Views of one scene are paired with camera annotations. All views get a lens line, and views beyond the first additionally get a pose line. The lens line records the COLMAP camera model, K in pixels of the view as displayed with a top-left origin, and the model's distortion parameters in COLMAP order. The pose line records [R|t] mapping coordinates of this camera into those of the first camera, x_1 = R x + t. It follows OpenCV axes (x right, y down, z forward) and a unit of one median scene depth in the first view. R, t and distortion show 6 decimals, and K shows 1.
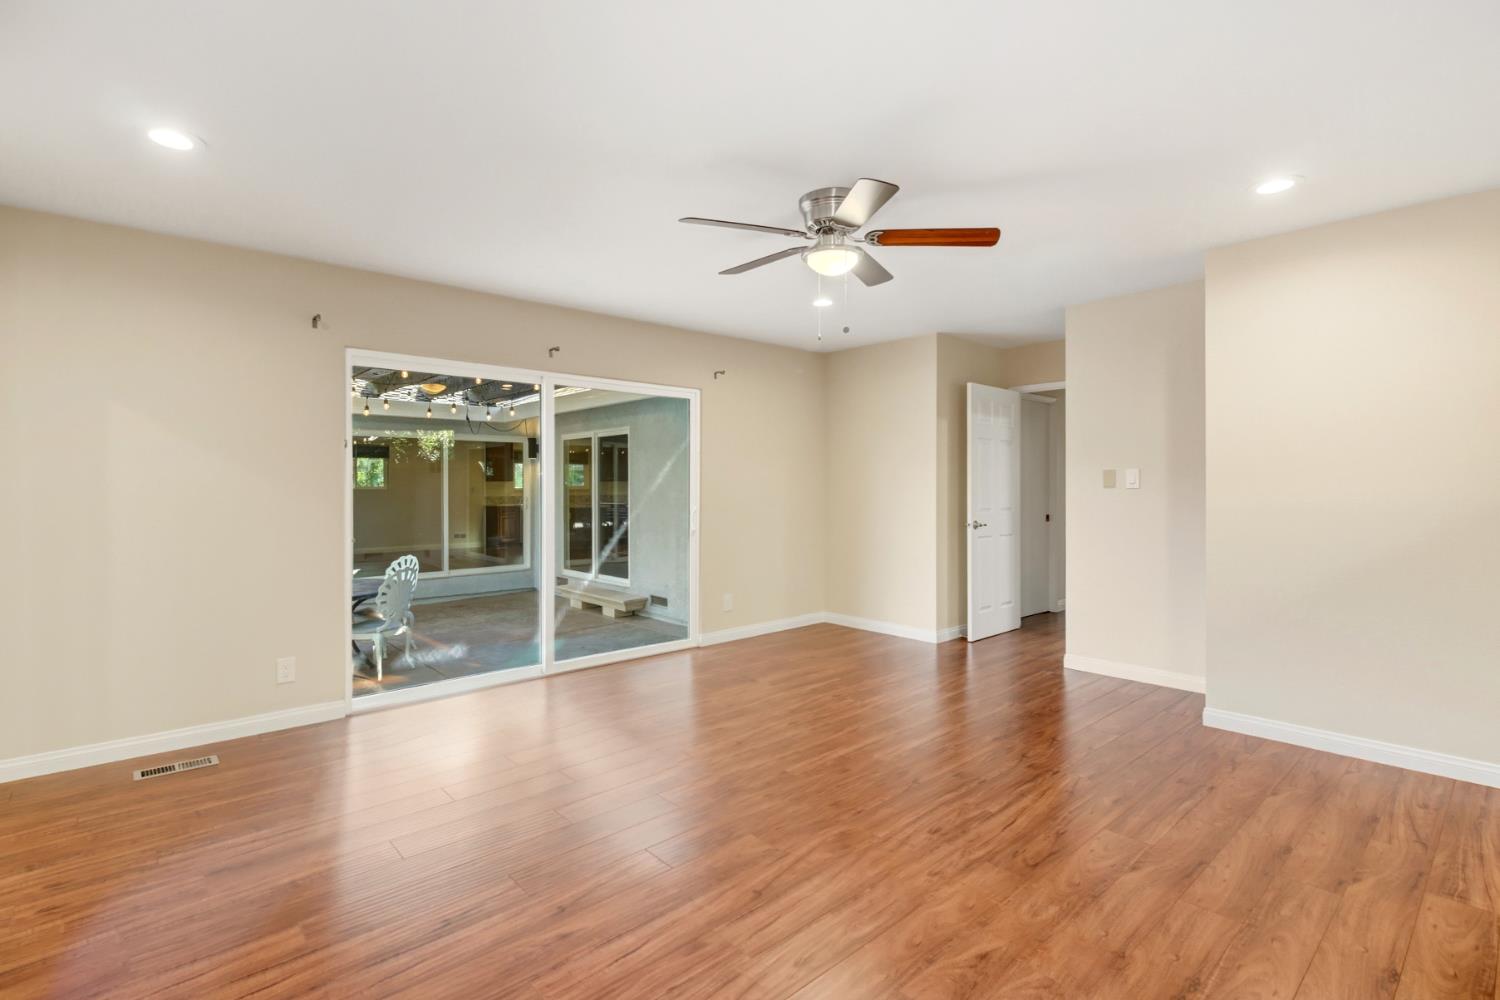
lens RADIAL K [[710.7, 0, 749.0], [0, 710.7, 487.6], [0, 0, 1]] dist [0.011917, -0.001988]
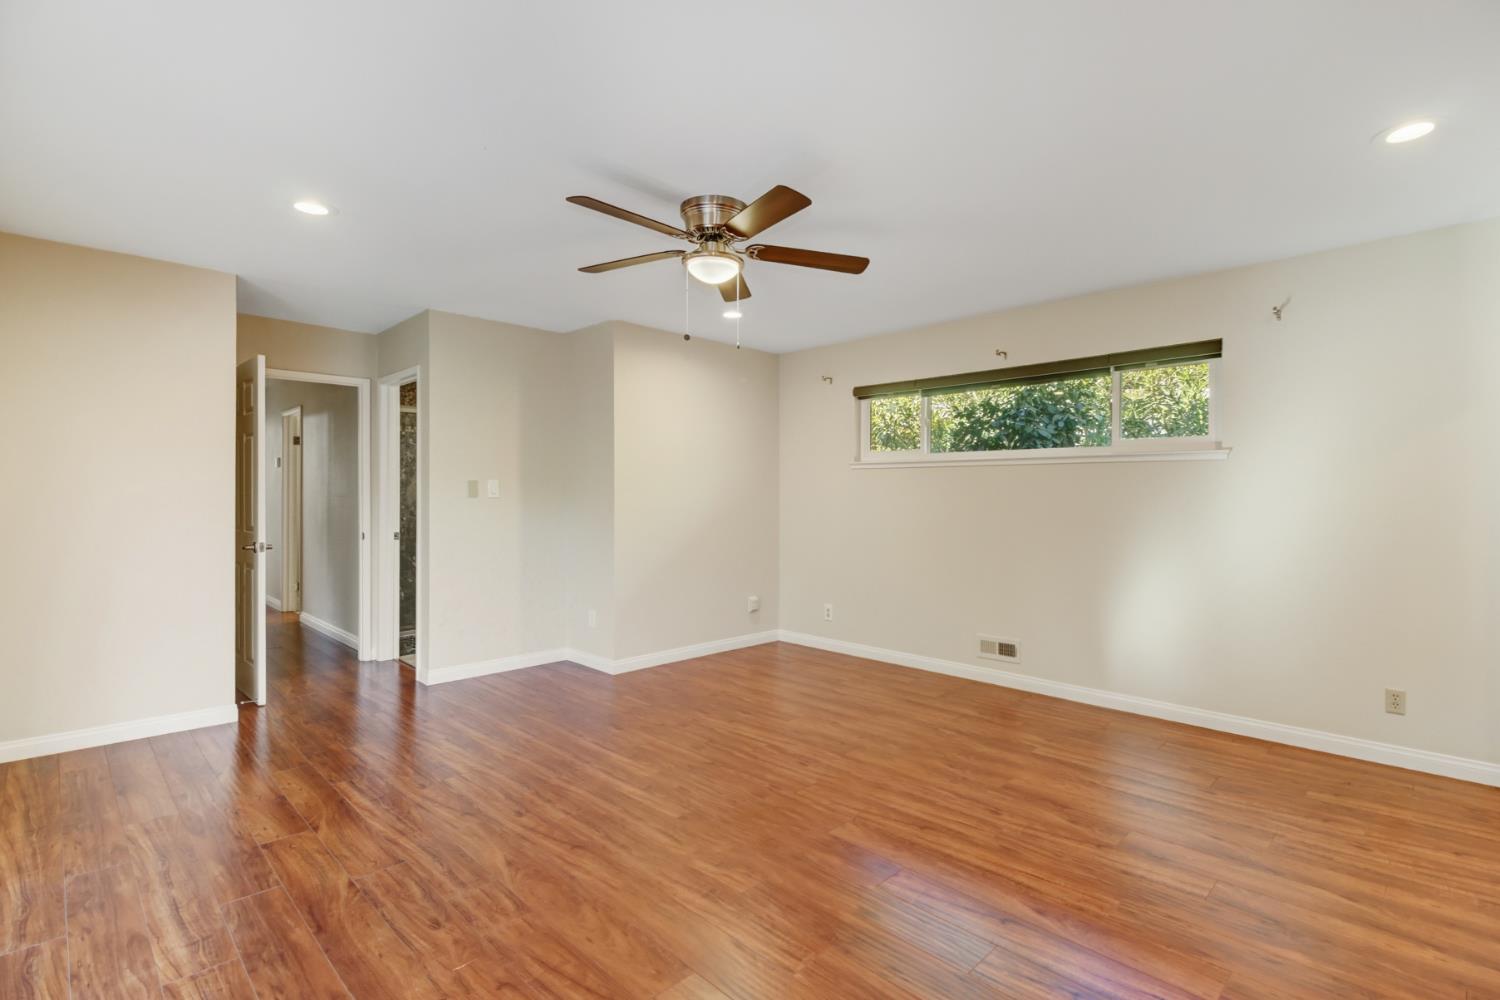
lens RADIAL K [[710.7, 0, 765.2], [0, 710.7, 503.3], [0, 0, 1]] dist [0.011917, -0.001988]
pose [[-0.053053, -0.009545, 0.998546, -1.058235], [0.004058, 0.999944, 0.009774, -0.000507], [-0.998583, 0.004570, -0.053011, 1.188865]]
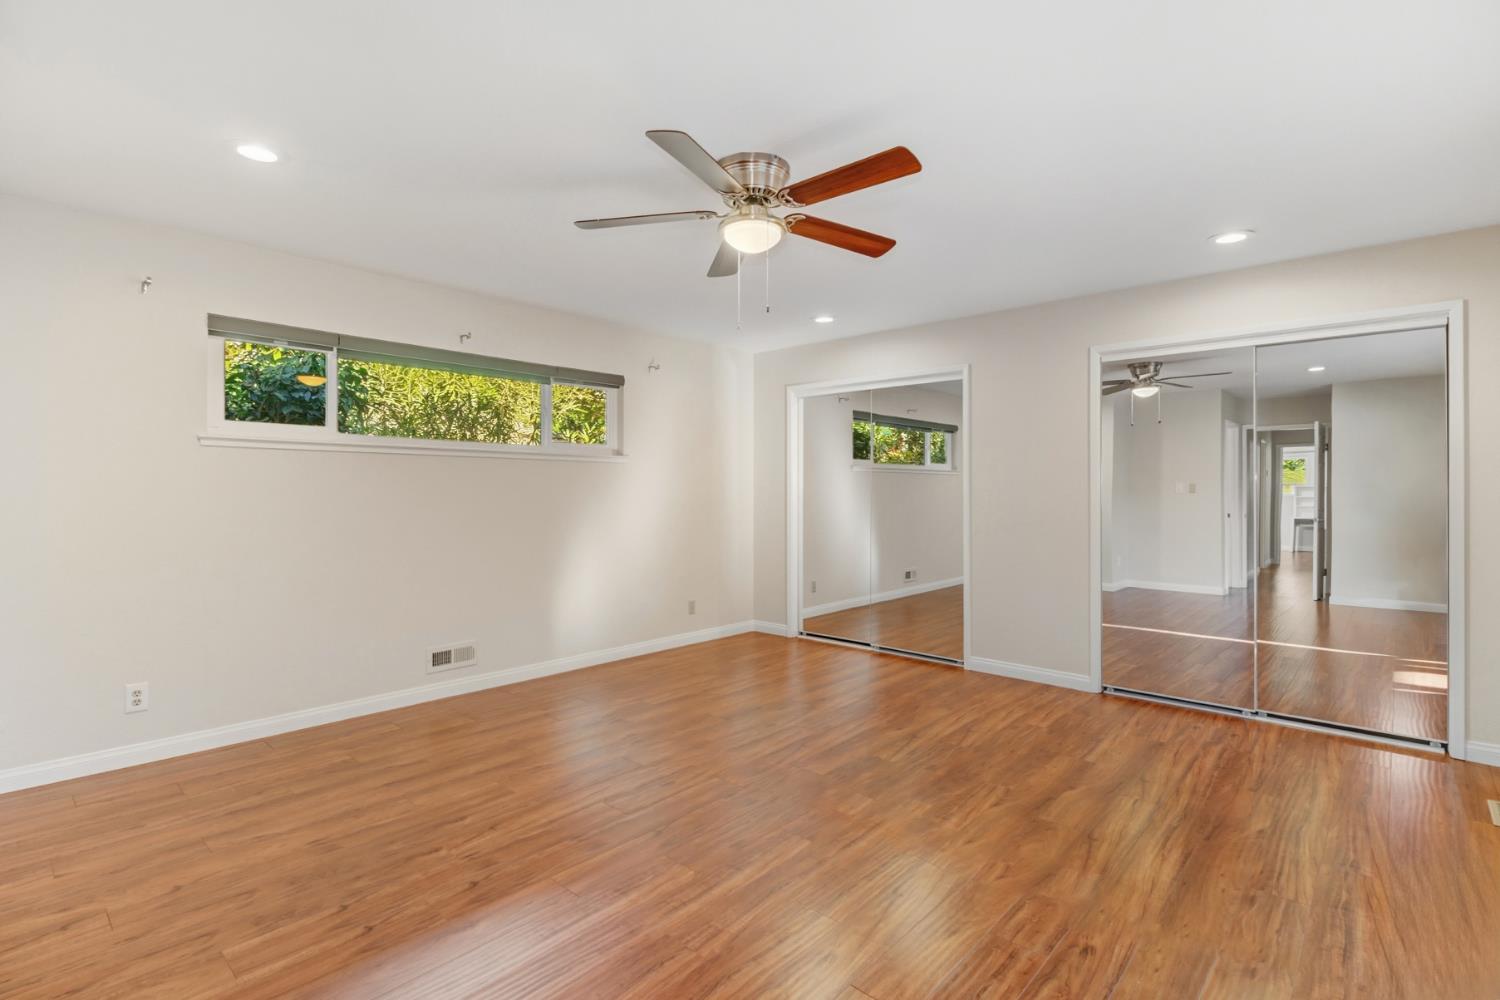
lens RADIAL K [[710.7, 0, 757.4], [0, 710.7, 493.0], [0, 0, 1]] dist [0.011917, -0.001988]
pose [[-0.994574, 0.000819, -0.104031, 0.249176], [-0.000222, 0.999950, 0.010001, -0.008475], [0.104034, 0.009970, -0.994524, 2.280184]]
